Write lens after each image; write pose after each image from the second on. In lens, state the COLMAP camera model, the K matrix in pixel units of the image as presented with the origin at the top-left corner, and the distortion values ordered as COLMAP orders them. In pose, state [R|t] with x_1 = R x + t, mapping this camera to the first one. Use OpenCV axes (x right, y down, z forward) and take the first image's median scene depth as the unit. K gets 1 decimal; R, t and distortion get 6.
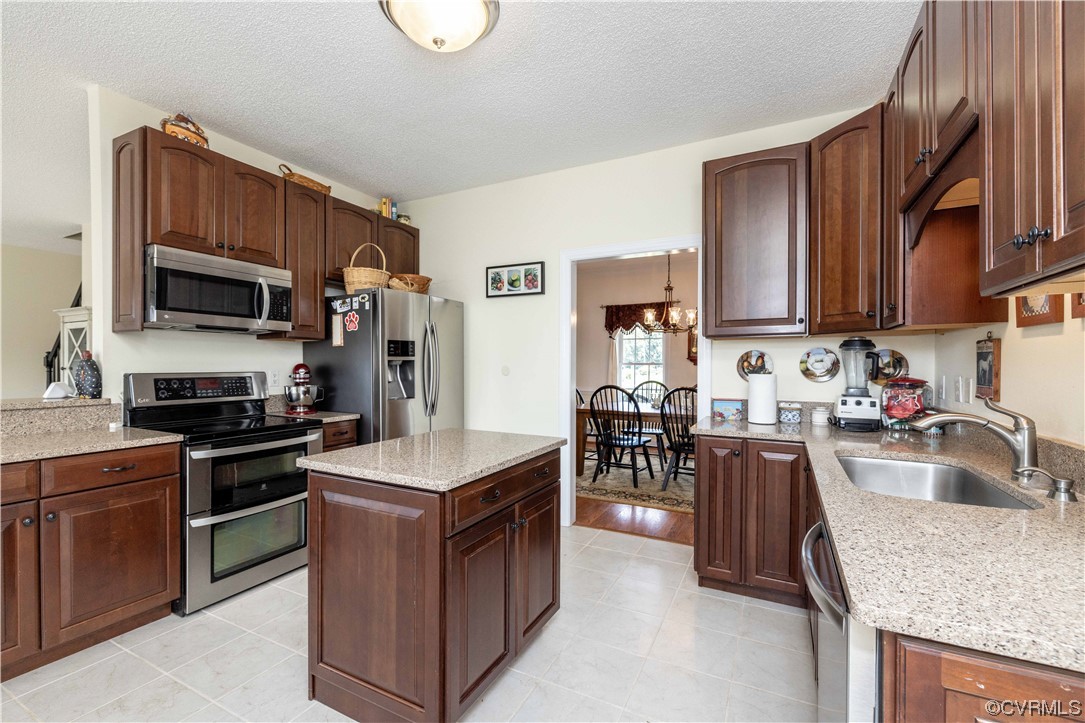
lens RADIAL K [[458.2, 0, 541.5], [0, 458.2, 363.1], [0, 0, 1]] dist [0.003497, -0.000660]
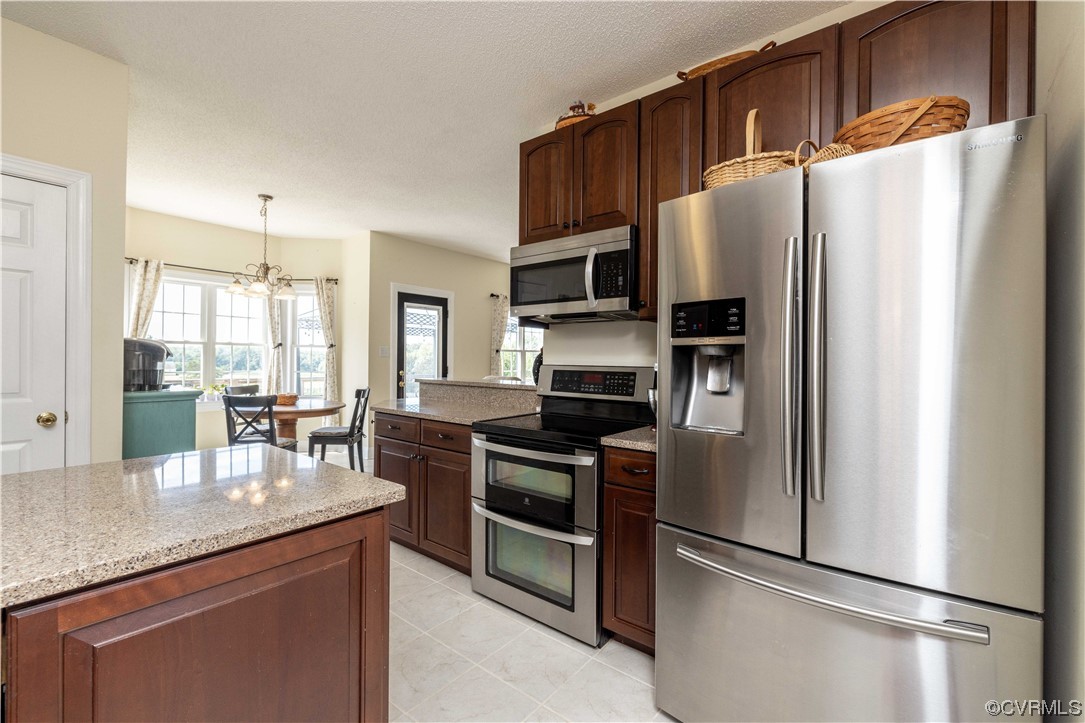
lens RADIAL K [[458.2, 0, 536.2], [0, 458.2, 359.9], [0, 0, 1]] dist [0.003497, -0.000660]
pose [[-0.216113, -0.007963, -0.976336, 0.188118], [-0.014081, 0.999888, -0.005038, 0.014704], [0.976267, 0.012659, -0.216201, 1.083440]]
